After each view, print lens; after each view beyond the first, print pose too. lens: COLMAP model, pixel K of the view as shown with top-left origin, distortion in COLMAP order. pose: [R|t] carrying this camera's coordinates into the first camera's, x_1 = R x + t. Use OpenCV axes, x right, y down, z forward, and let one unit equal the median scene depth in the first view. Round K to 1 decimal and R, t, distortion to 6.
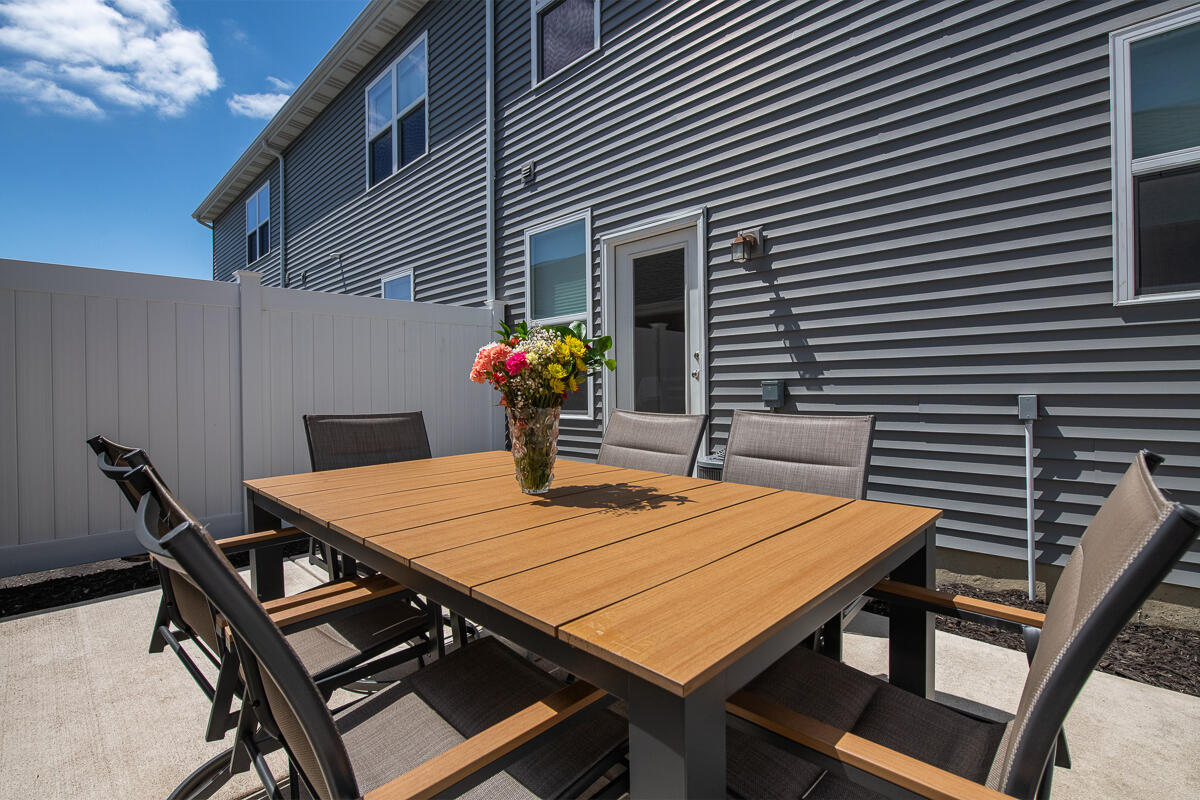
lens RADIAL K [[550.8, 0, 605.0], [0, 550.8, 392.5], [0, 0, 1]] dist [-0.013843, -0.000332]
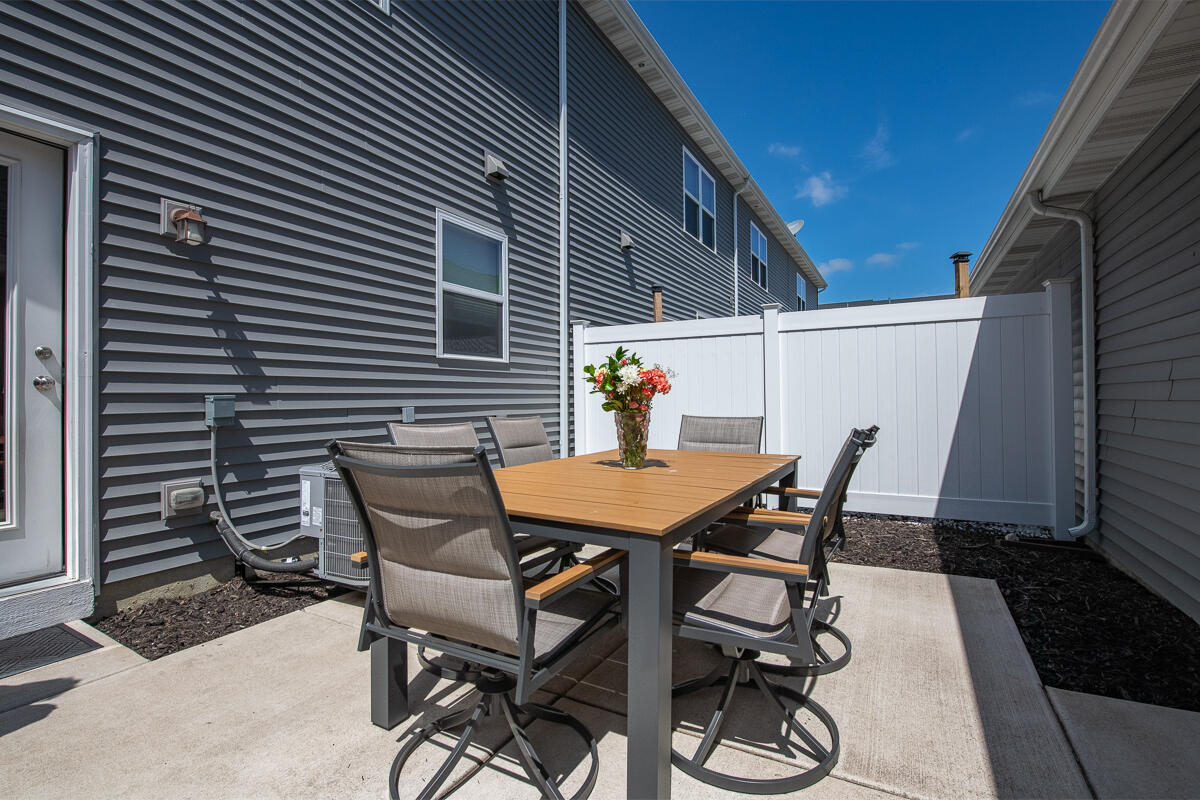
lens RADIAL K [[548.8, 0, 604.8], [0, 548.8, 397.6], [0, 0, 1]] dist [-0.011685, -0.002414]
pose [[-0.262917, 0.015699, 0.964691, -0.747722], [0.020958, 0.999725, -0.010557, 0.005099], [-0.964591, 0.017442, -0.263173, 0.720211]]
